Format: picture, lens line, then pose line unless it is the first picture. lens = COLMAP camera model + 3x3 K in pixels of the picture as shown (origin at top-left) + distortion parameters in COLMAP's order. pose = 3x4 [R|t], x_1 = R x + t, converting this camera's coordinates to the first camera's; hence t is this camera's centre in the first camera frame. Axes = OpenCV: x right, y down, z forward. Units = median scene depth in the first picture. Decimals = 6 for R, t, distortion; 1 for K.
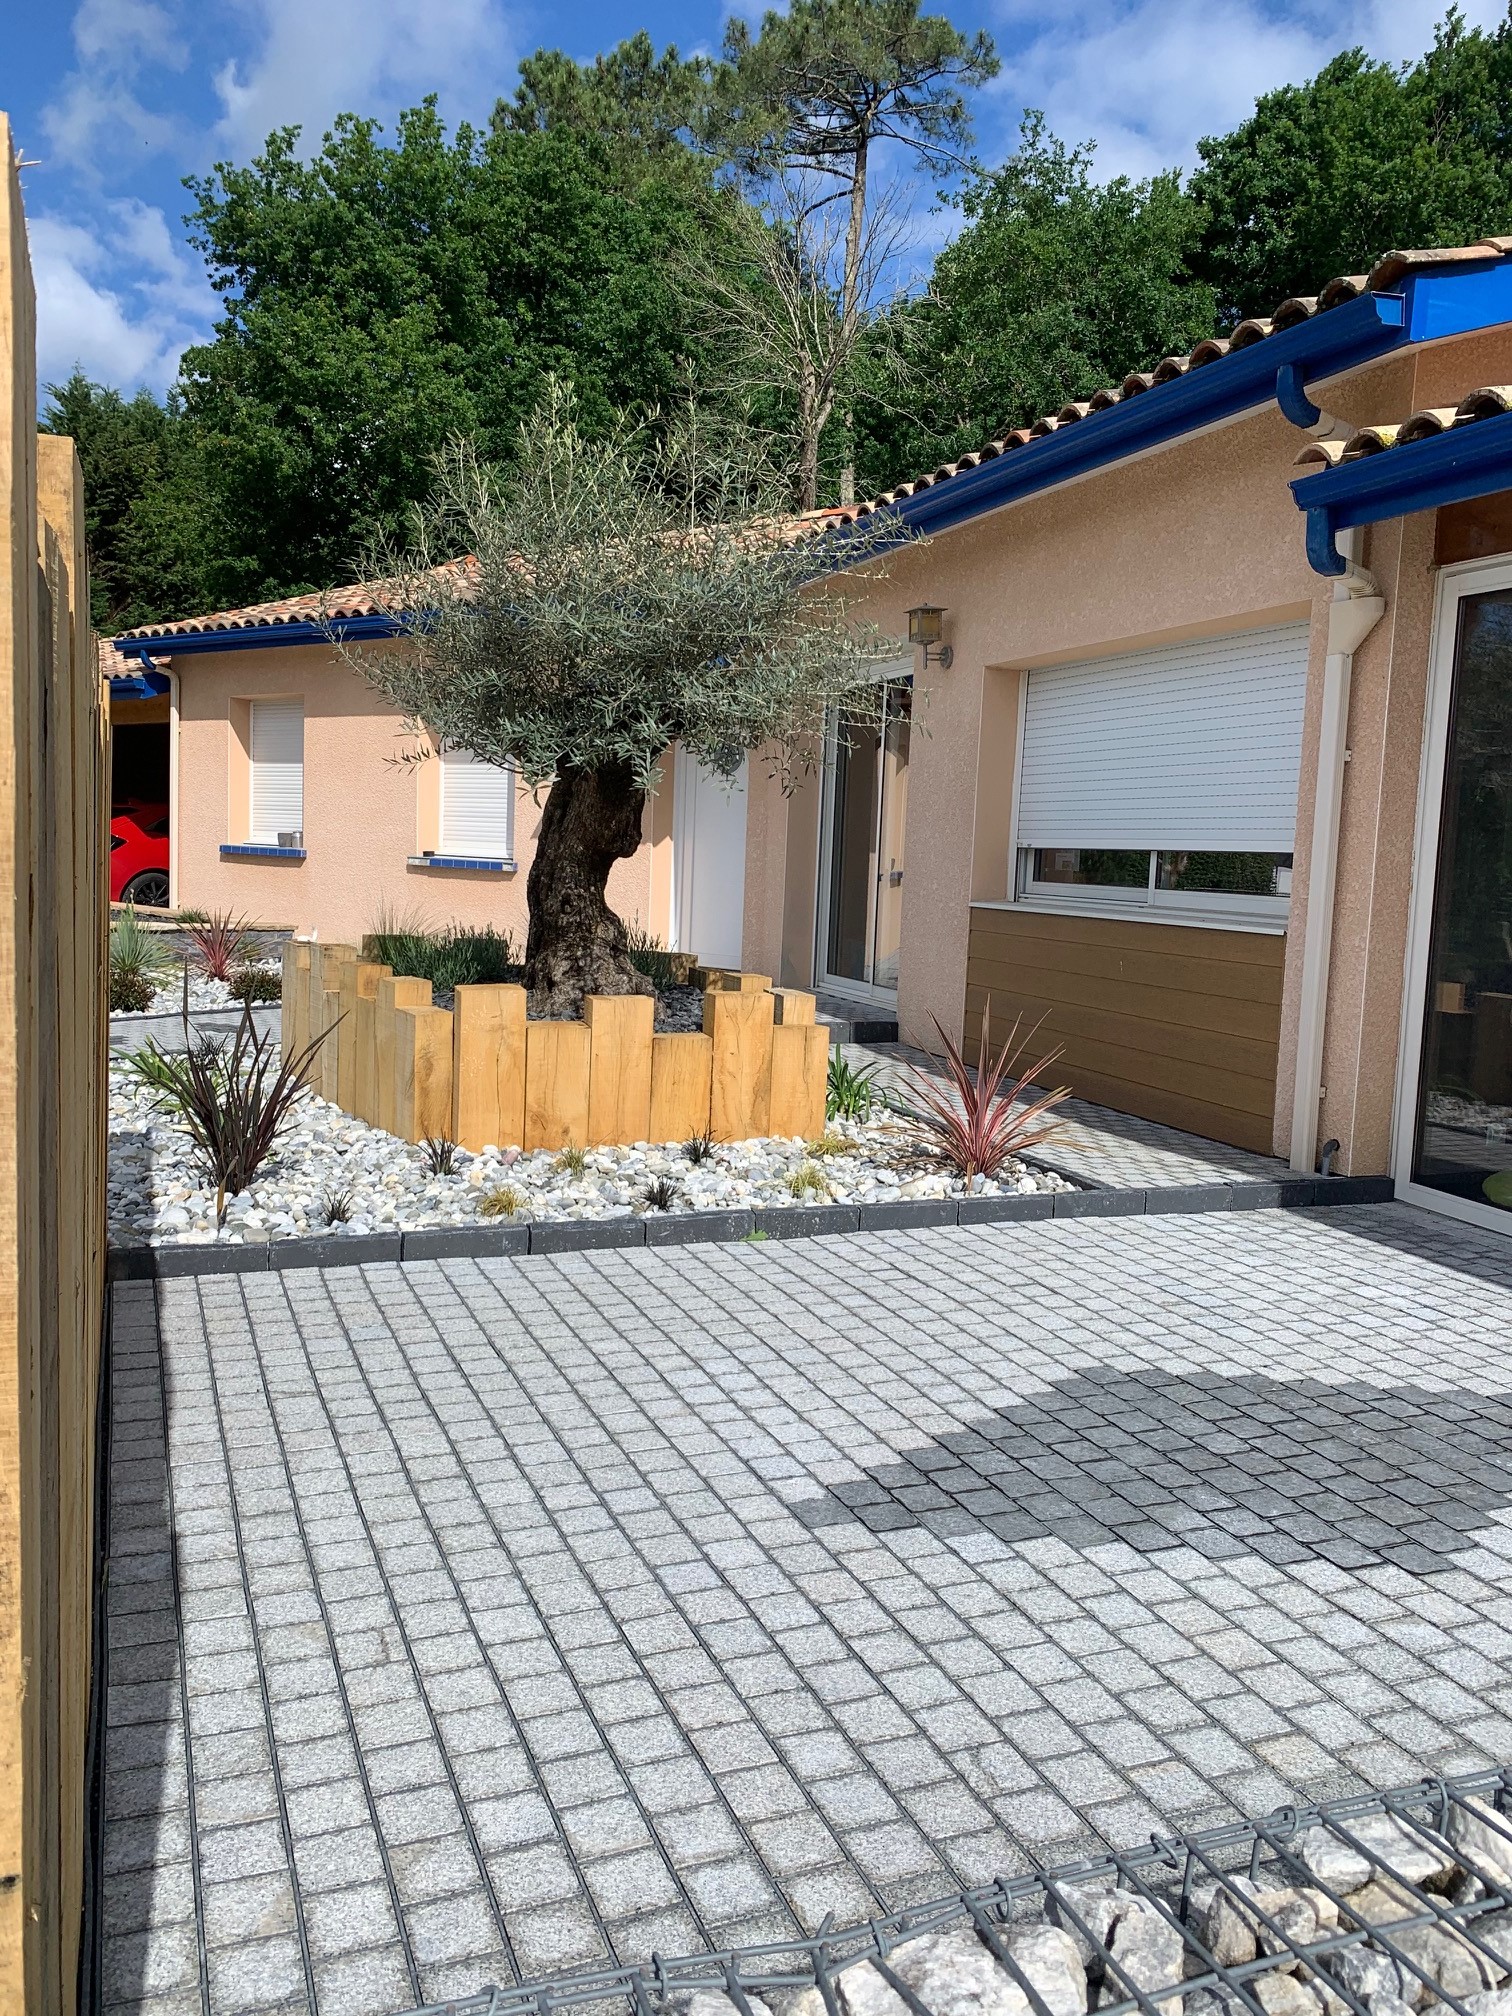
lens RADIAL K [[1540.2, 0, 756.0], [0, 1540.2, 1008.0], [0, 0, 1]] dist [0.025880, -0.008116]
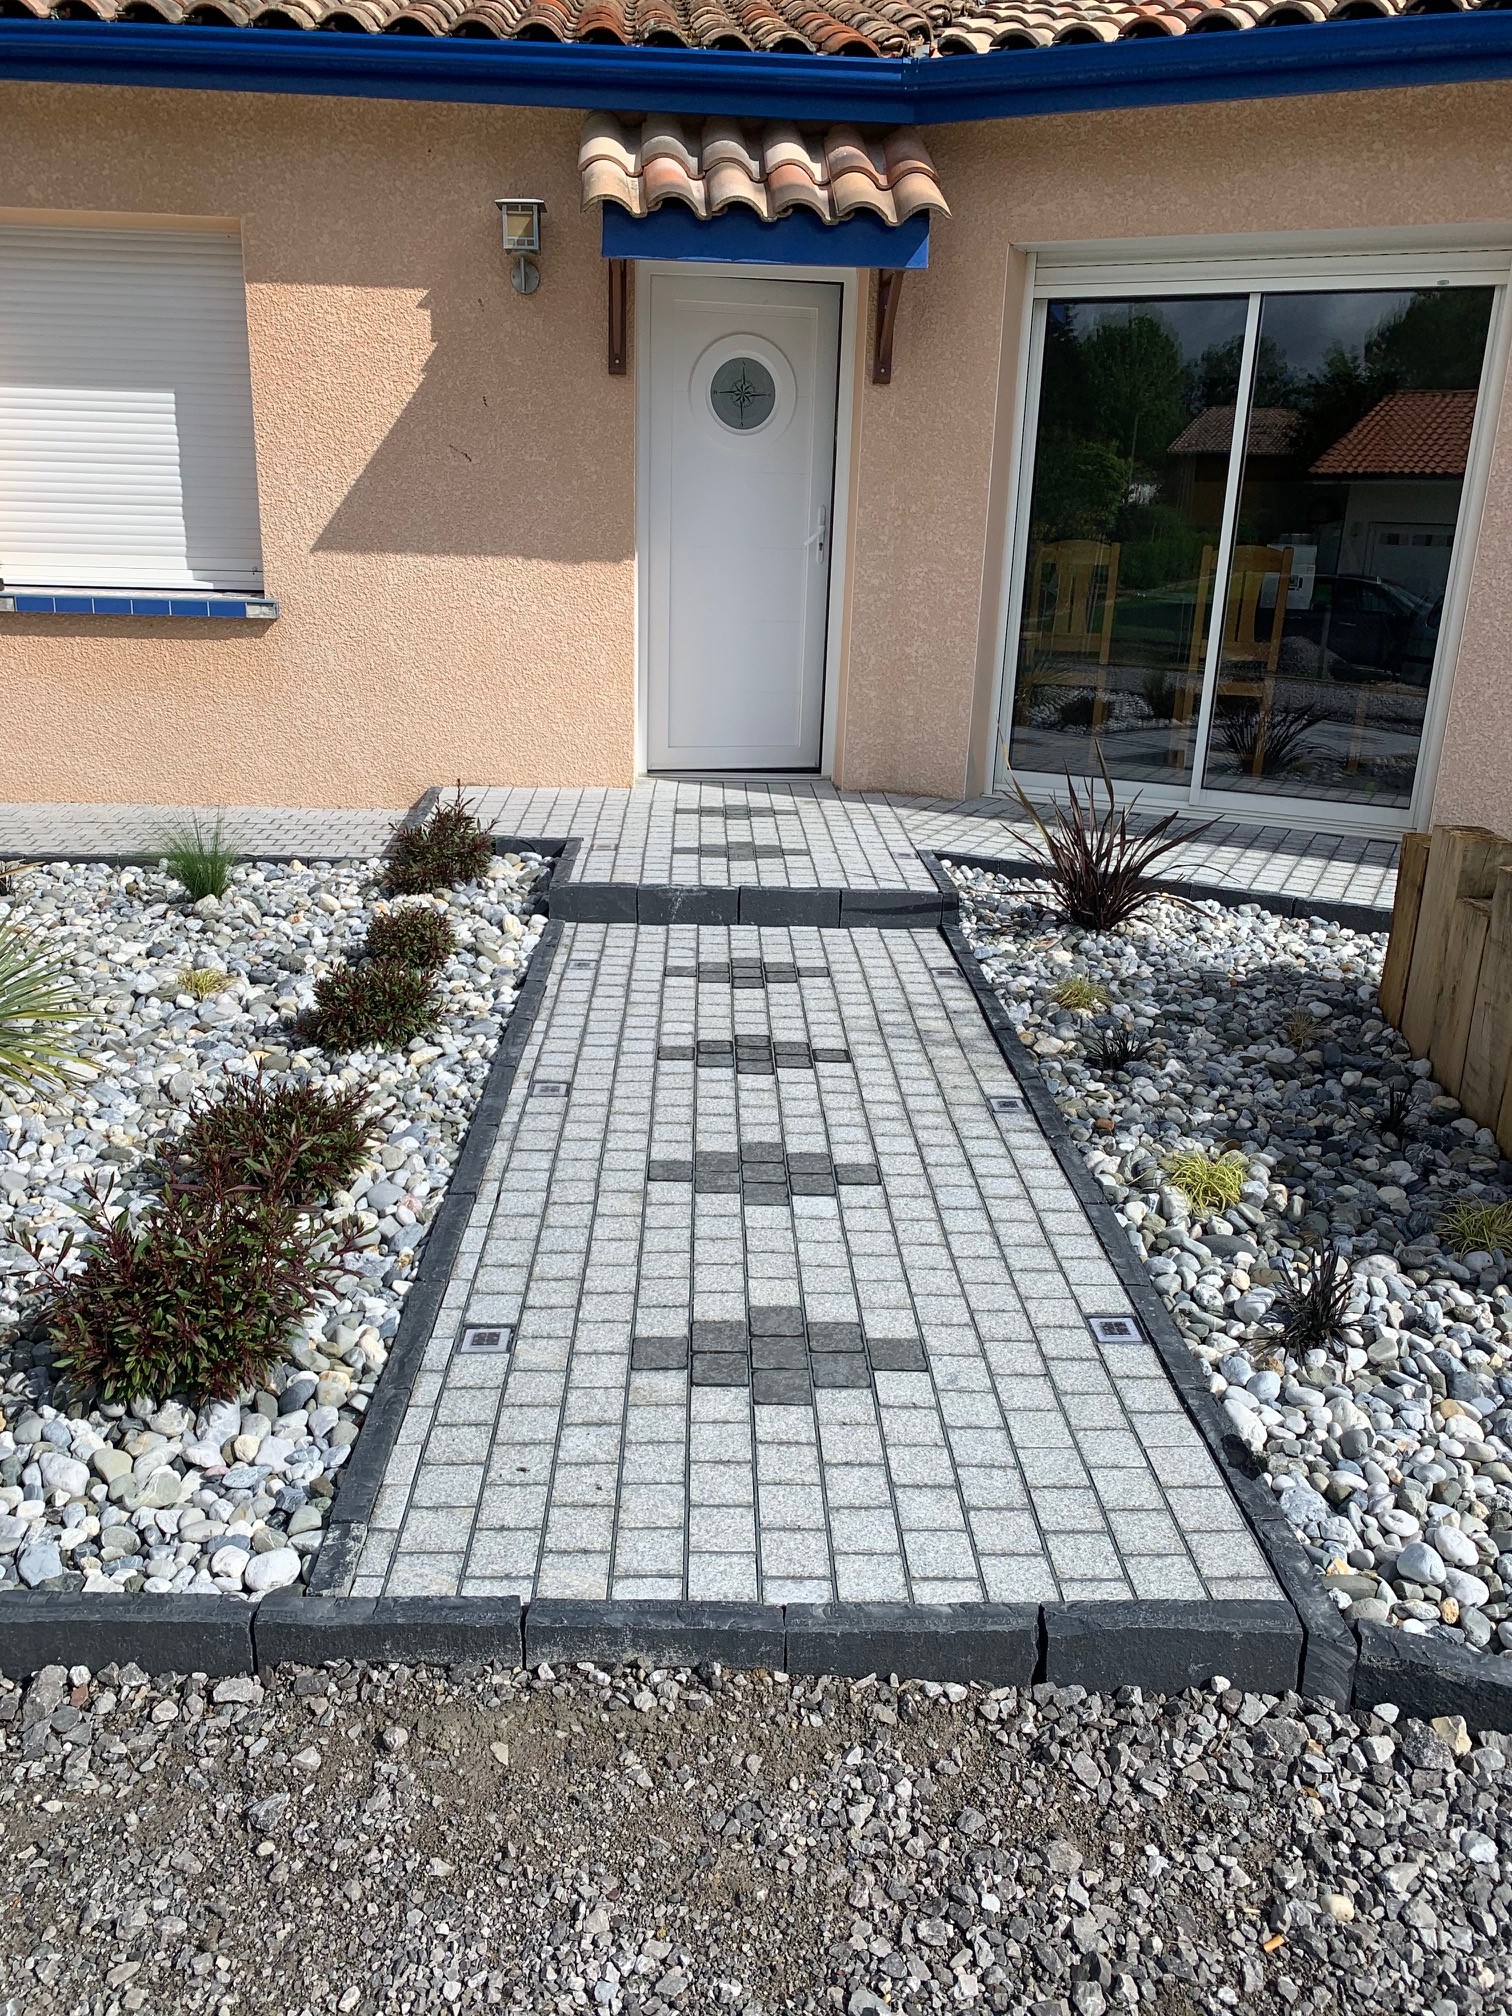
lens RADIAL K [[1536.3, 0, 756.0], [0, 1536.3, 1008.0], [0, 0, 1]] dist [0.027325, -0.051541]
pose [[0.719007, -0.238821, 0.652681, -0.381107], [0.071872, 0.959622, 0.271957, -0.086171], [-0.691276, -0.148630, 0.707139, 0.473857]]
